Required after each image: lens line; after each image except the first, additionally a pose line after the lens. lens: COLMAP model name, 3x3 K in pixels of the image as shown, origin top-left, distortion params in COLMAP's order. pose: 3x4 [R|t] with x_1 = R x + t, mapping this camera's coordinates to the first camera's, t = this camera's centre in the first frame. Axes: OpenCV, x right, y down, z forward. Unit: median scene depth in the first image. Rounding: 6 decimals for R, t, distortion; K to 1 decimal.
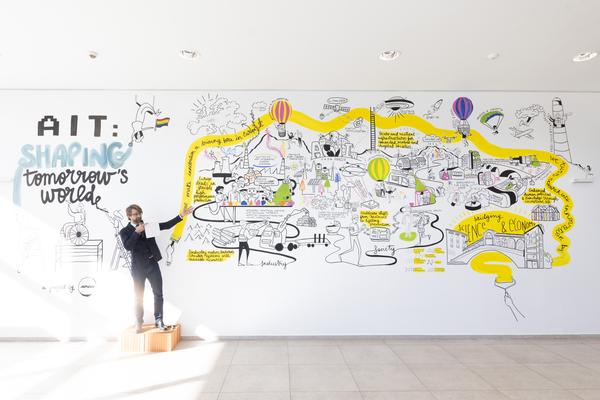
lens RADIAL K [[333.8, 0, 298.5], [0, 333.8, 198.5], [0, 0, 1]] dist [0.017440, -0.015842]
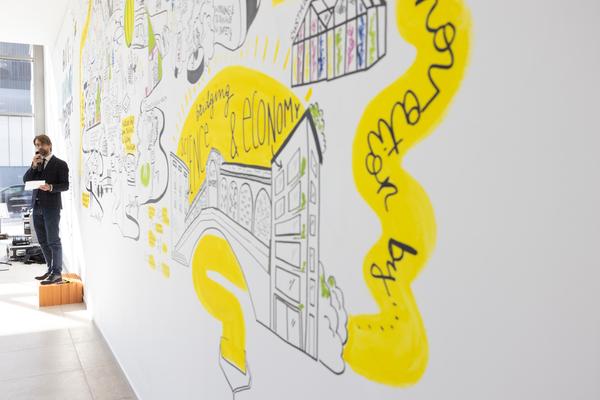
lens RADIAL K [[522.5, 0, 297.8], [0, 522.5, 200.7], [0, 0, 1]] dist [-0.004345, 0.022898]
pose [[0.472236, 0.047840, -0.880173, 0.950862], [0.046841, 0.995753, 0.079253, 0.103197], [0.880227, -0.078654, 0.467990, 0.863337]]
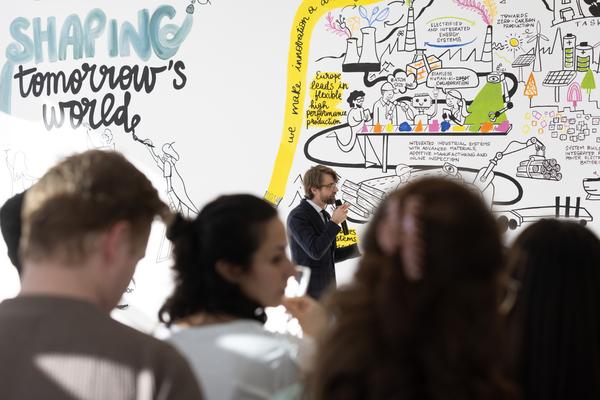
lens RADIAL K [[1296.0, 0, 300.4], [0, 1296.0, 198.0], [0, 0, 1]] dist [0.050777, 0.000000]
pose [[0.906914, 0.017398, -0.420957, 0.458018], [0.009025, 0.998116, 0.060695, 0.001318], [0.421219, -0.058844, 0.905048, -0.681177]]
